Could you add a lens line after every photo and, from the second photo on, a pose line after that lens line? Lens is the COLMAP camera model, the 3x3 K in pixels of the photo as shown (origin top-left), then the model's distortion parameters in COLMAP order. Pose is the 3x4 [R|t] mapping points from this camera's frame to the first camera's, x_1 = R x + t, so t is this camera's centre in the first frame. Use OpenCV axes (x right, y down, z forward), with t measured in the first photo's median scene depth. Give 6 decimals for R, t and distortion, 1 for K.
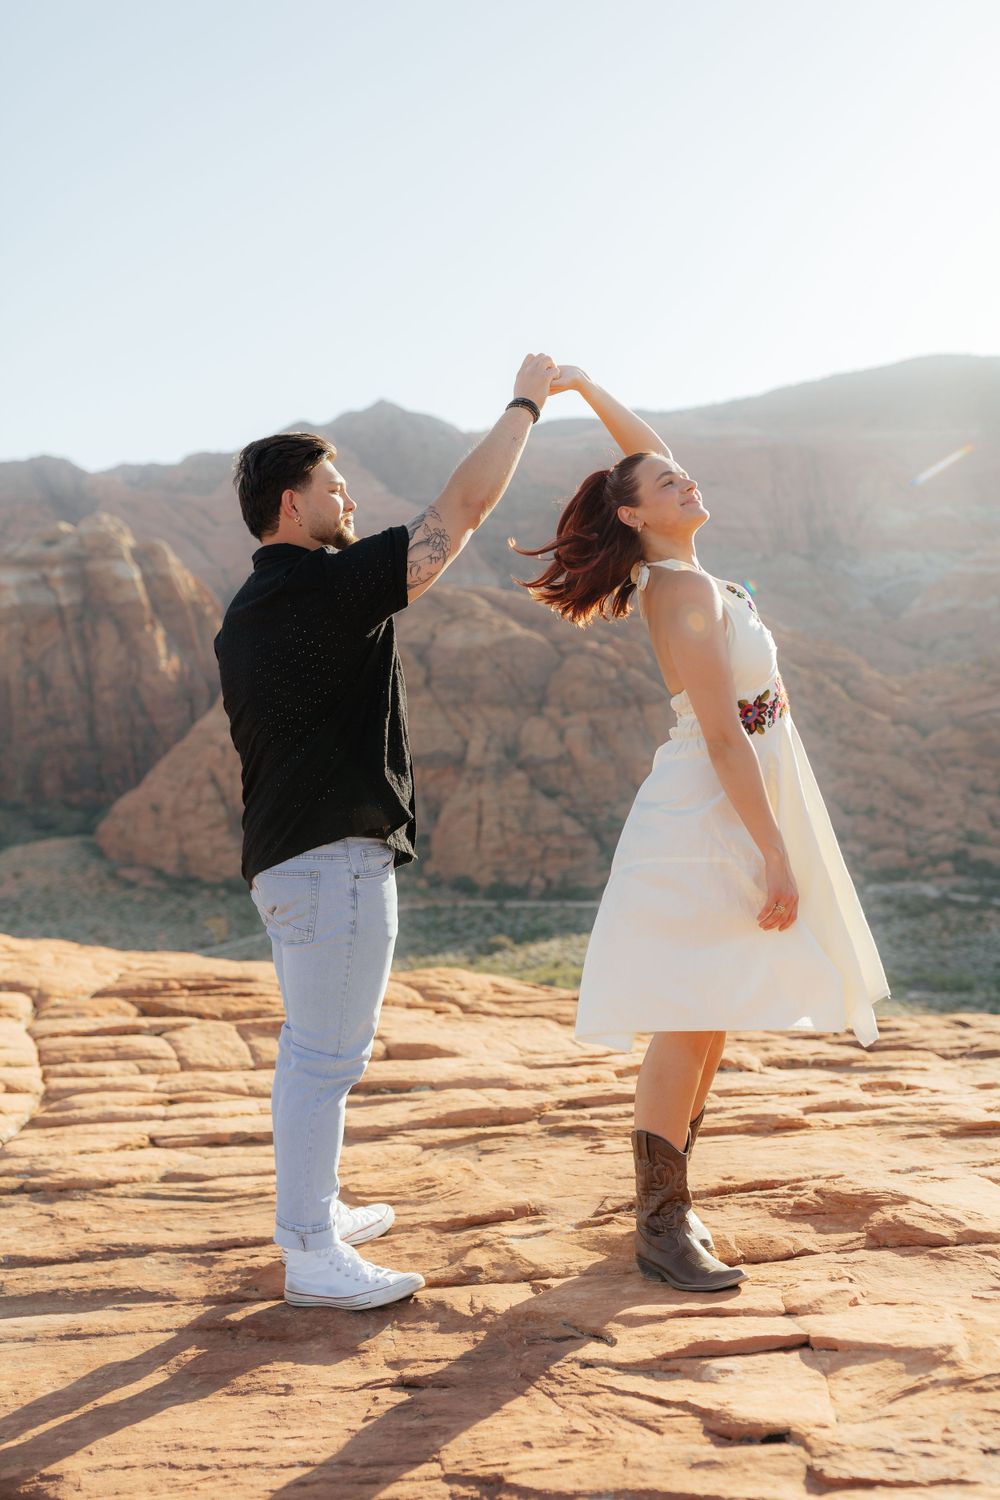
lens RADIAL K [[1424.7, 0, 498.5], [0, 1424.7, 746.8], [0, 0, 1]] dist [0.011729, -0.016317]
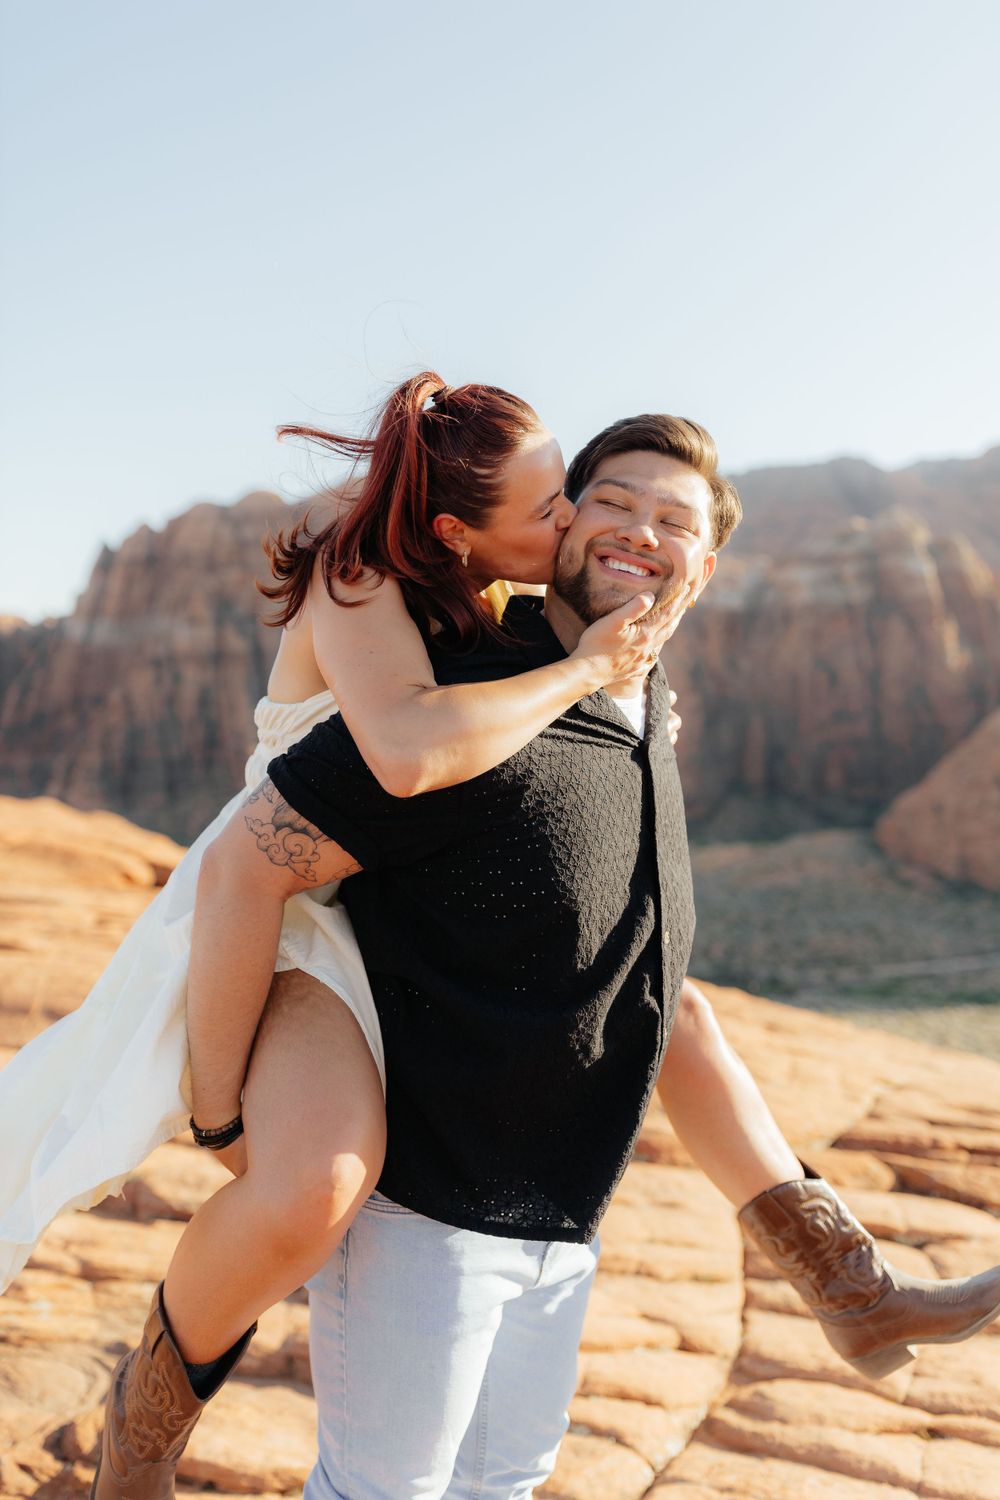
lens RADIAL K [[1427.3, 0, 495.8], [0, 1427.3, 745.6], [0, 0, 1]] dist [0.005940, -0.010254]
pose [[0.857727, 0.043257, -0.512282, -0.062443], [-0.042246, 0.999014, 0.013624, -0.029083], [0.512366, 0.009956, 0.858709, 0.263792]]
